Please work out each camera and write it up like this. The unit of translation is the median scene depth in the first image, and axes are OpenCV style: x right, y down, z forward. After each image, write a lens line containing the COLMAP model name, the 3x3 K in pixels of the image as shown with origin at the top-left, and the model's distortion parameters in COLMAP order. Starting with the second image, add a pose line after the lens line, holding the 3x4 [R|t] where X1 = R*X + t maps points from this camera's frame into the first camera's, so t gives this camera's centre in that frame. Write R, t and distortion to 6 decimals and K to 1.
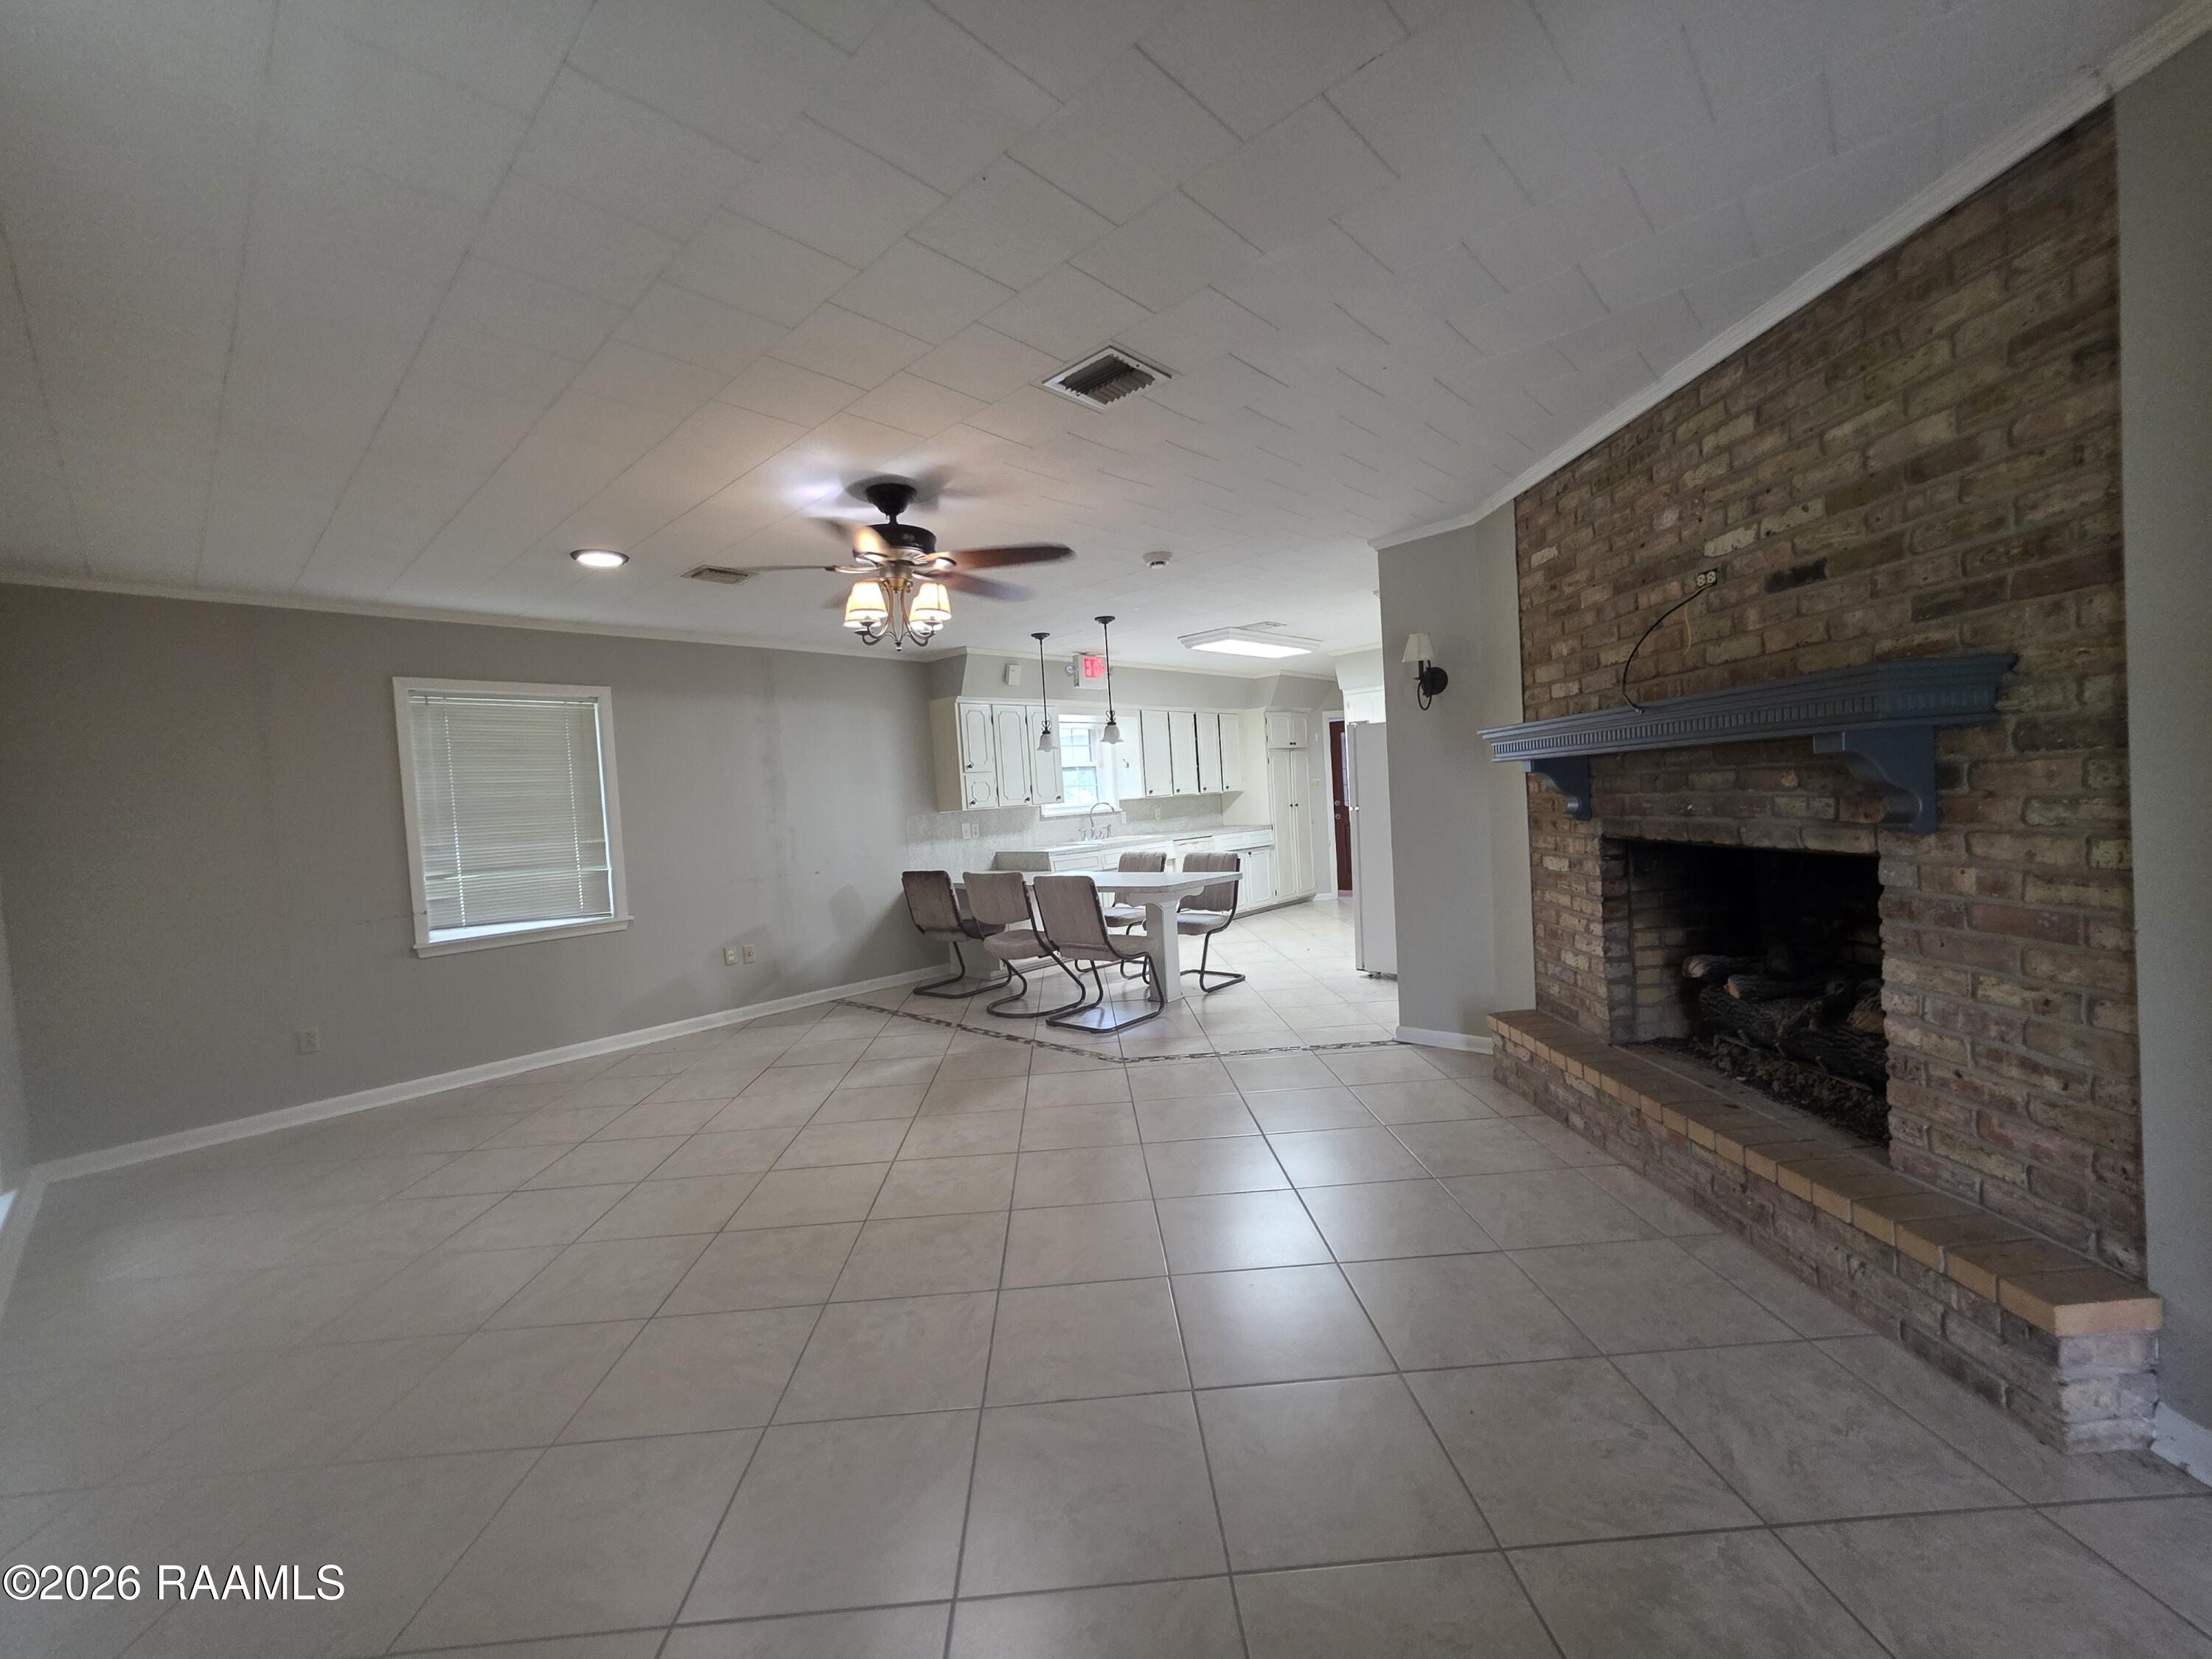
lens RADIAL K [[884.2, 0, 1104.4], [0, 884.2, 832.0], [0, 0, 1]] dist [0.000501, -0.000073]
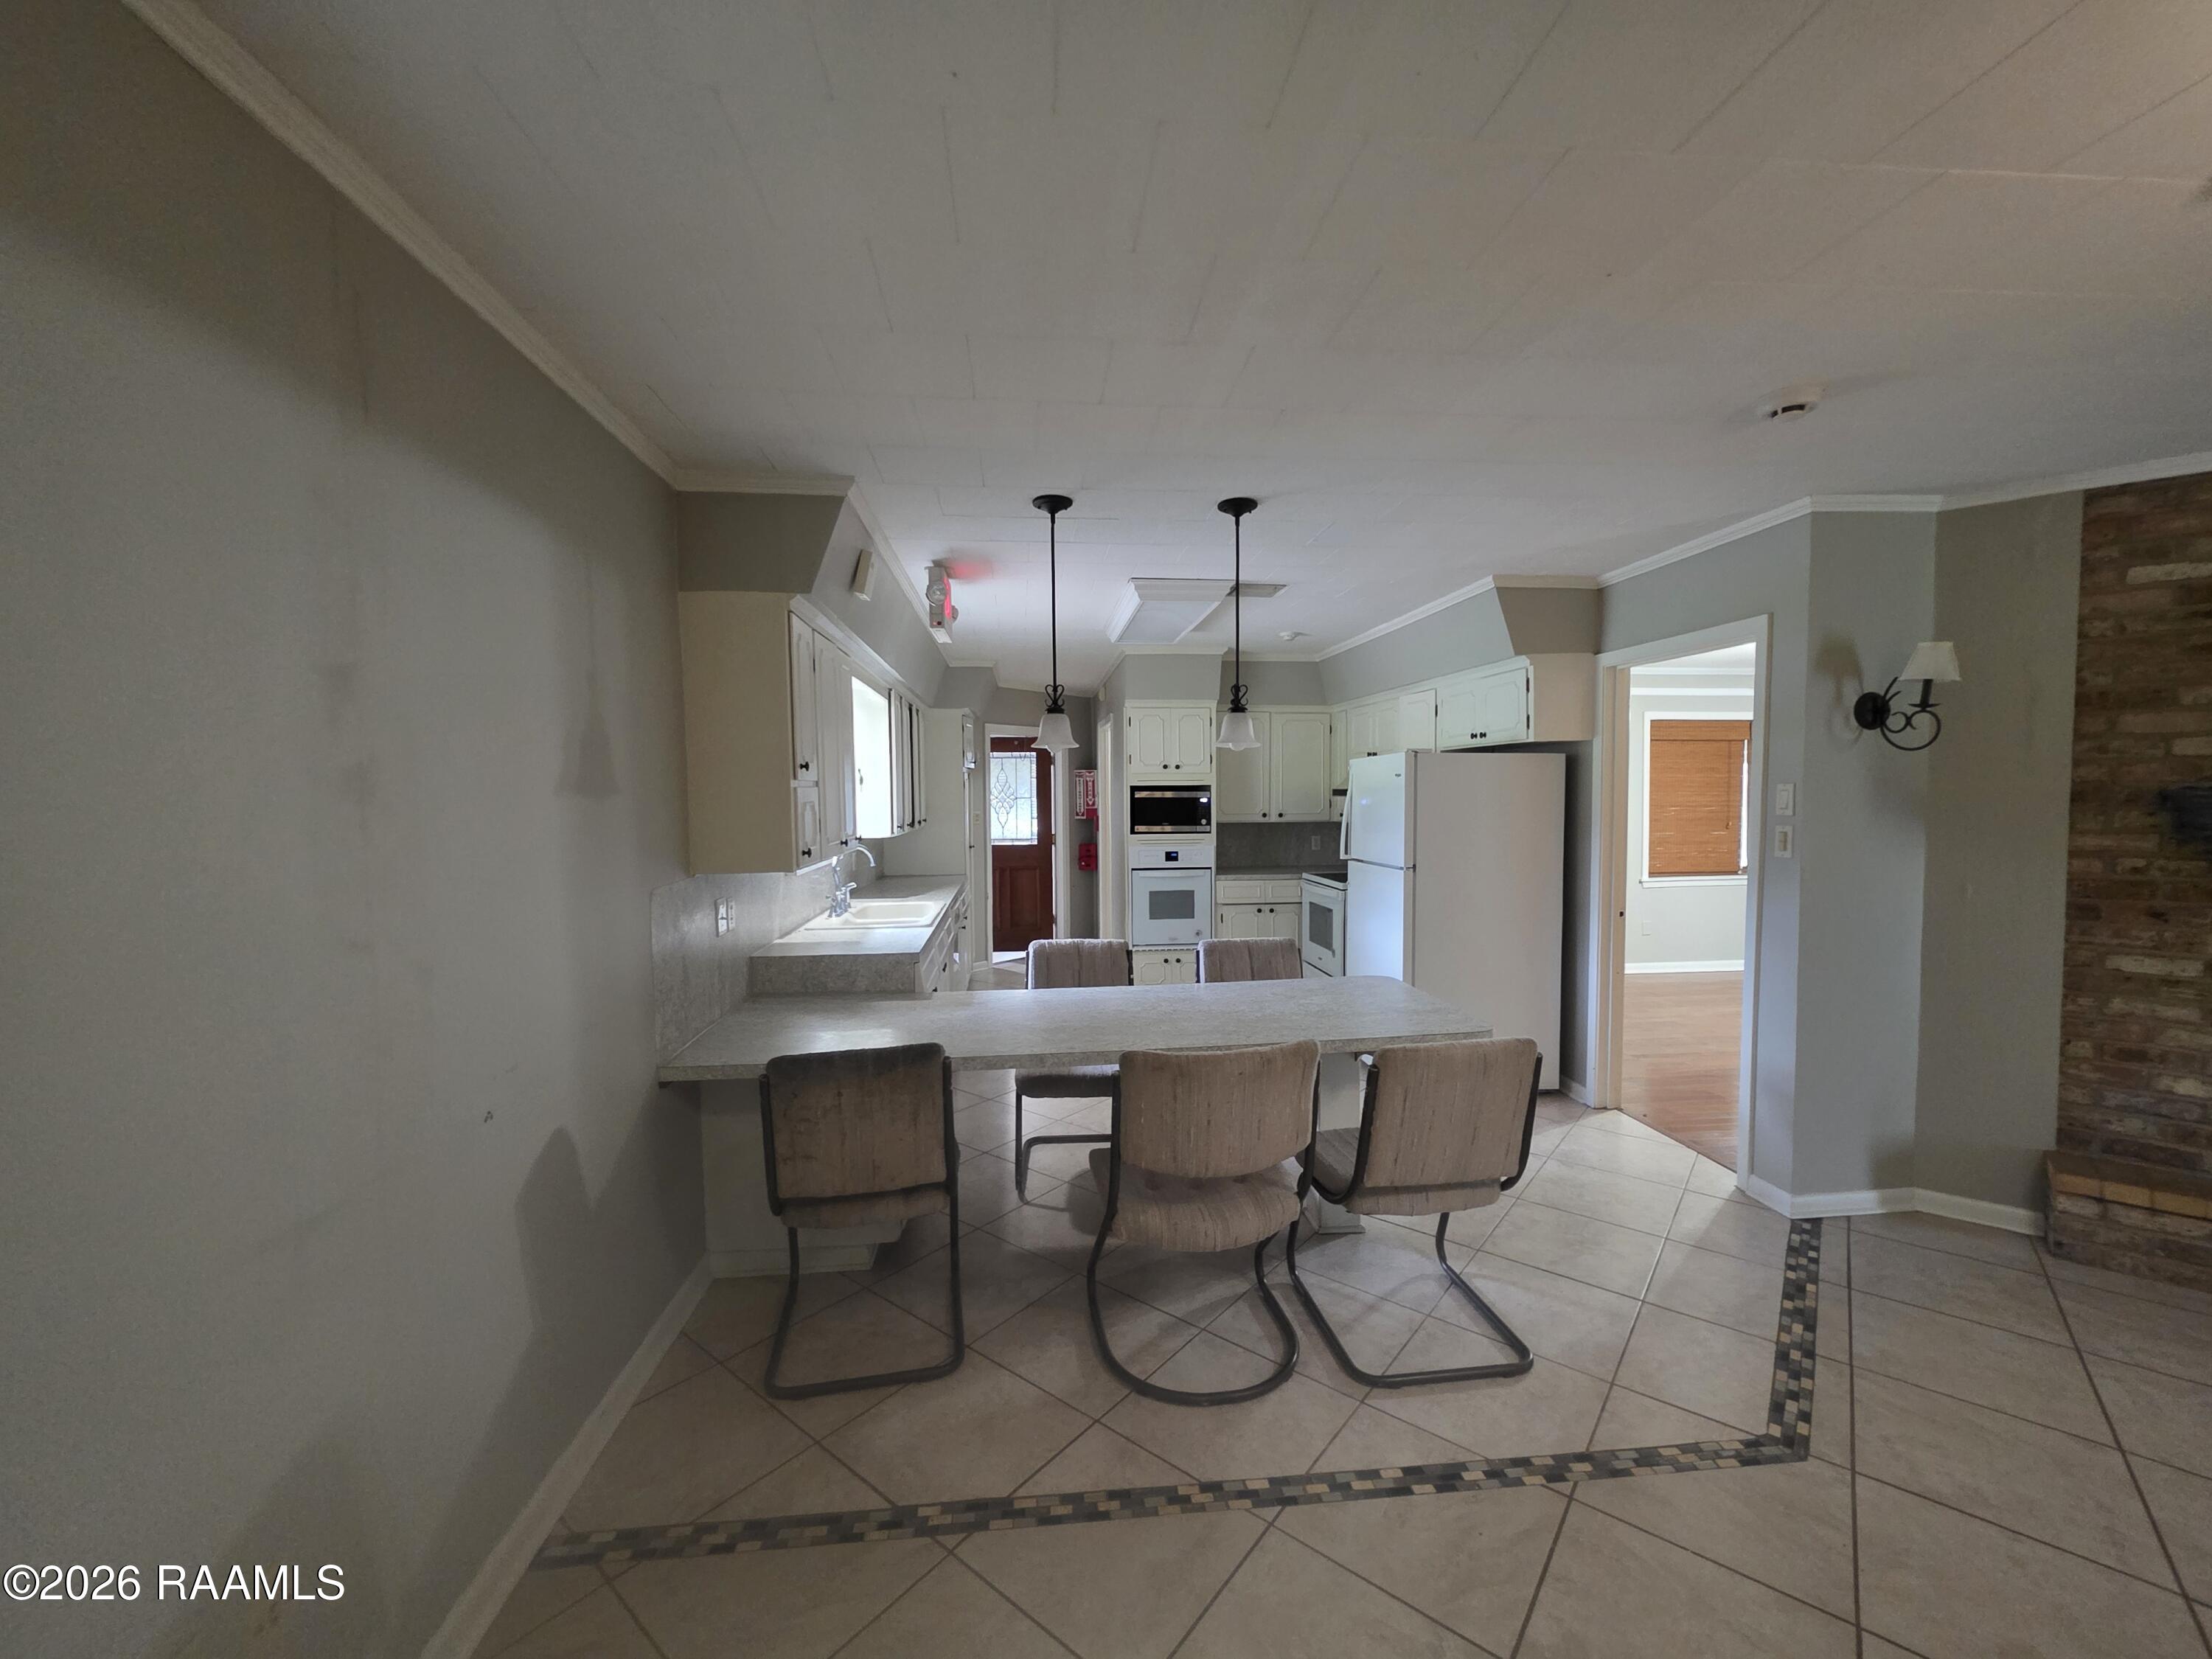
lens RADIAL K [[886.8, 0, 1106.0], [0, 886.8, 829.5], [0, 0, 1]] dist [-0.000205, 0.000111]
pose [[0.669055, 0.023983, 0.742826, -0.664347], [-0.000230, 0.999486, -0.032063, -0.056620], [-0.743213, 0.021281, 0.668717, 1.110089]]
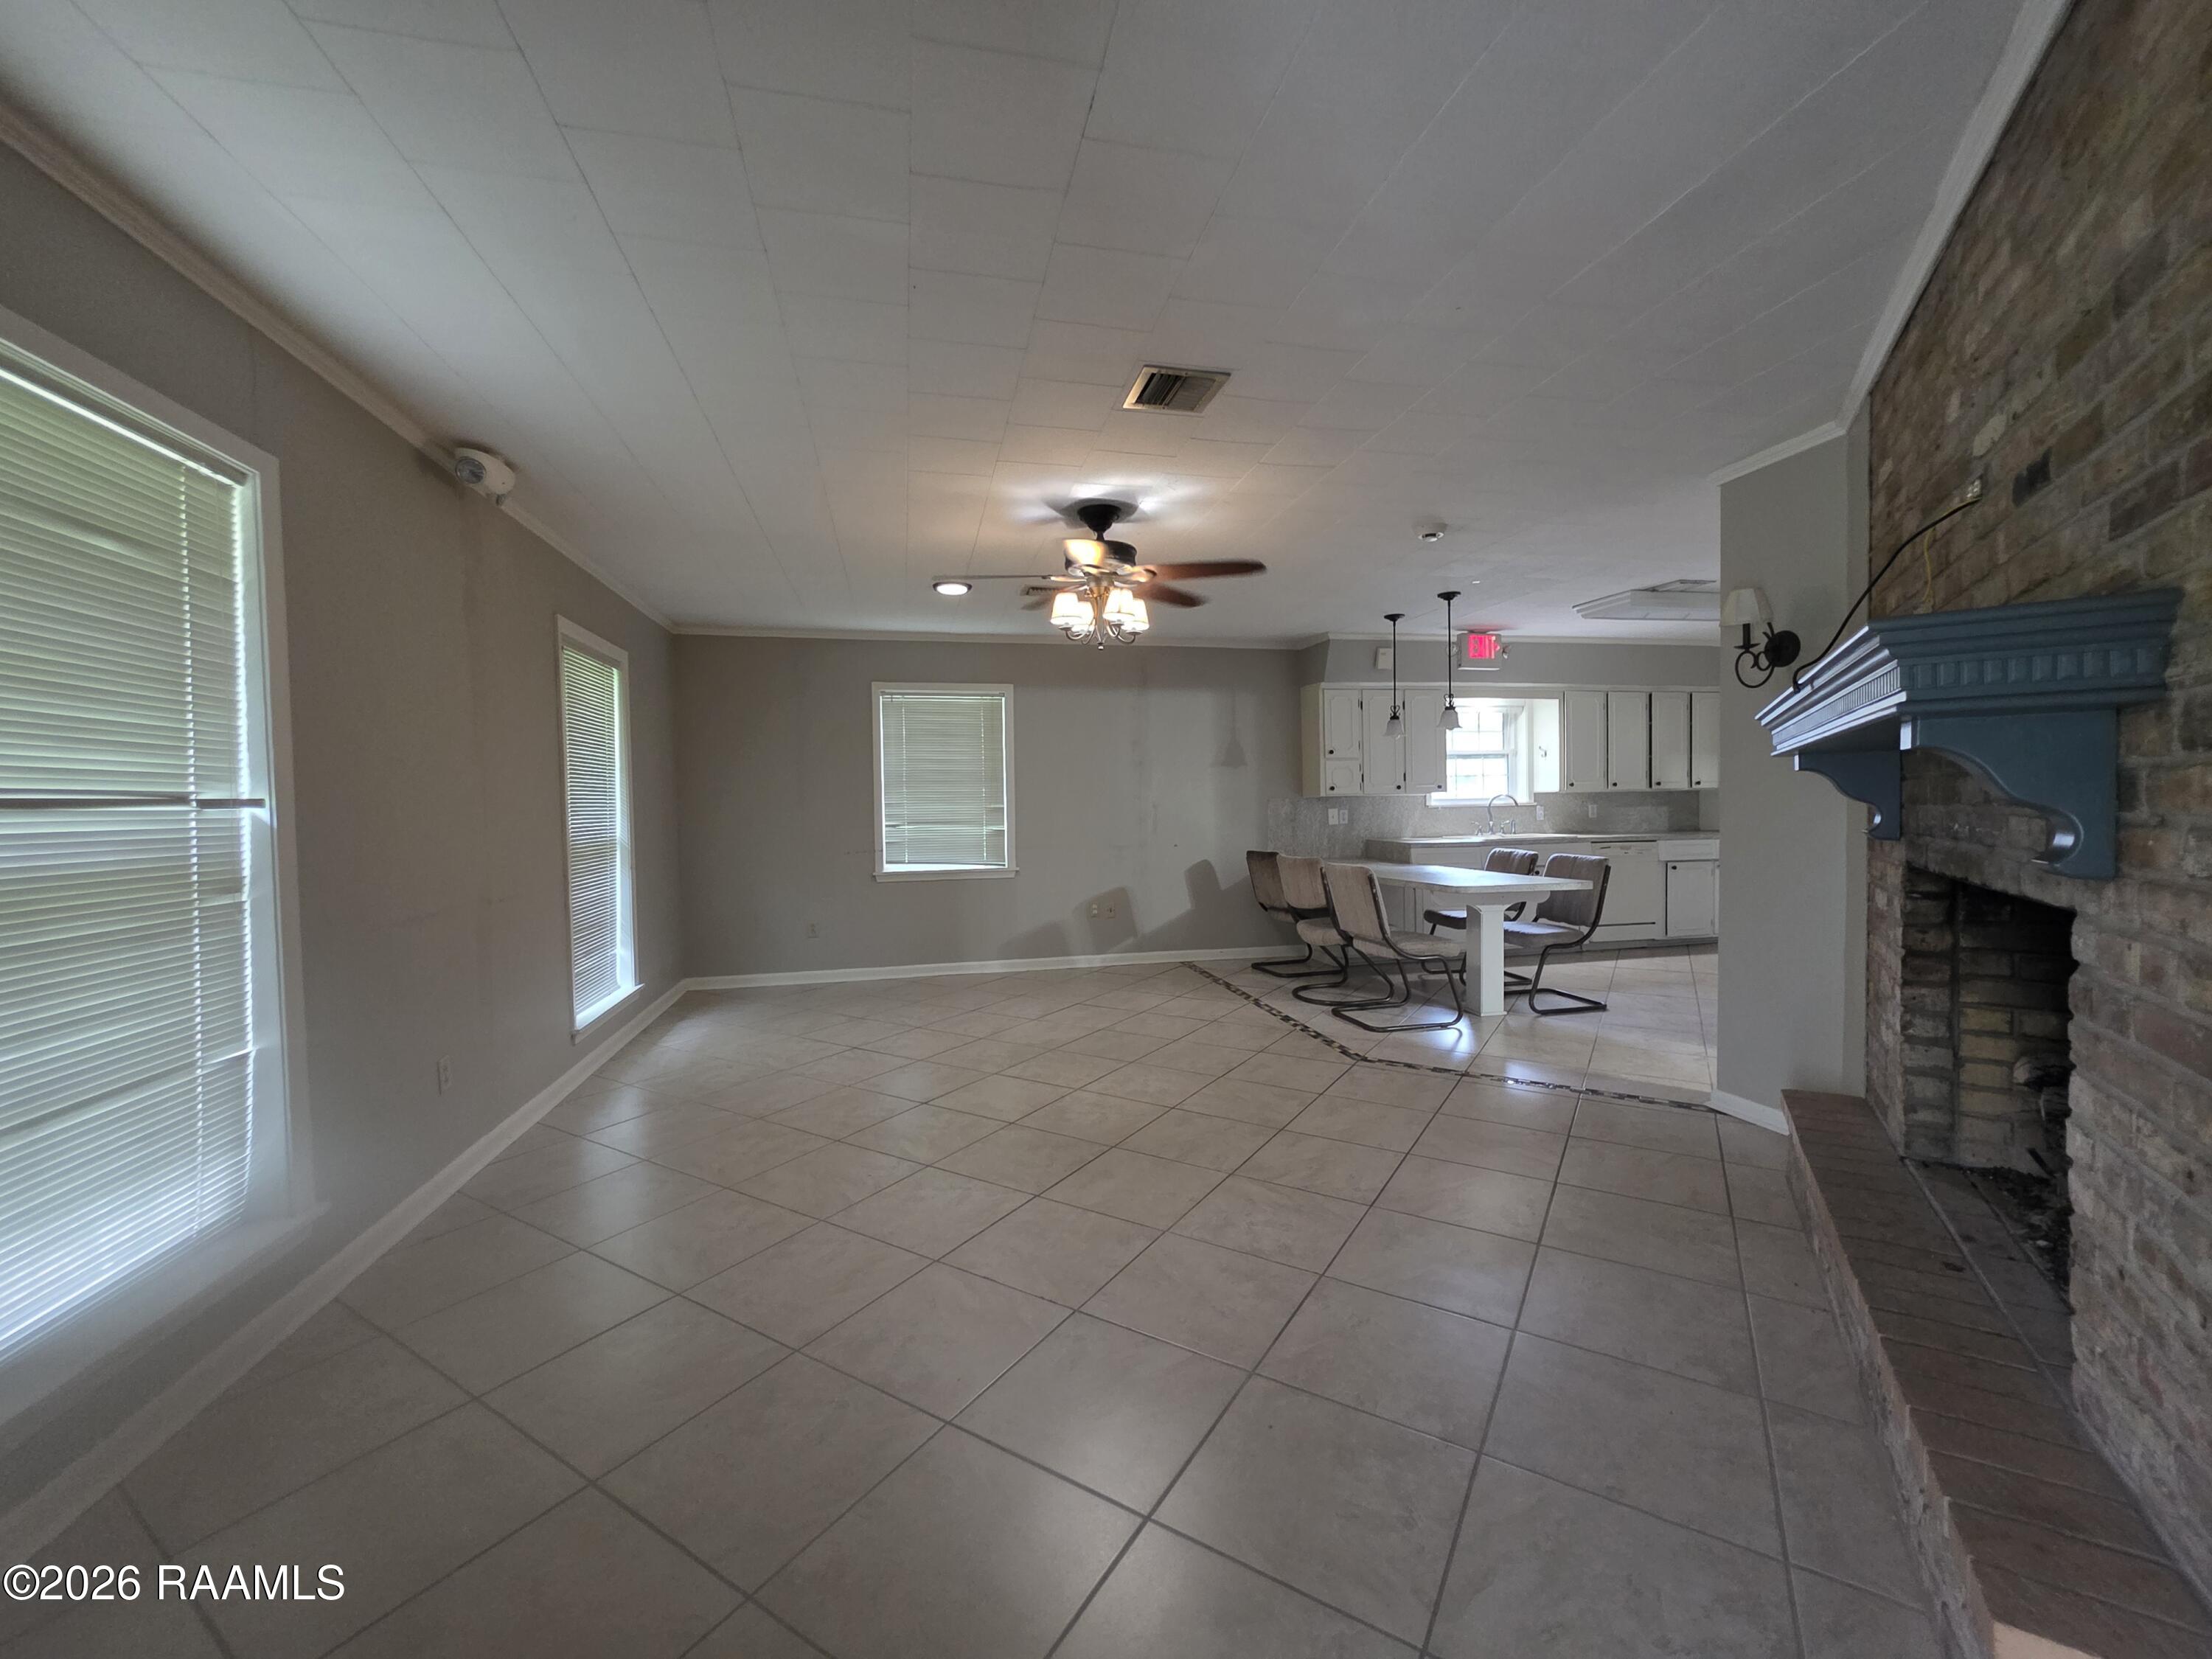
lens RADIAL K [[887.3, 0, 1106.0], [0, 887.3, 829.5], [0, 0, 1]] dist [-0.000343, -0.000052]
pose [[0.823939, 0.064445, -0.563002, 0.378739], [-0.056077, 0.997908, 0.032159, -0.008281], [0.563897, 0.005075, 0.825830, 0.046102]]
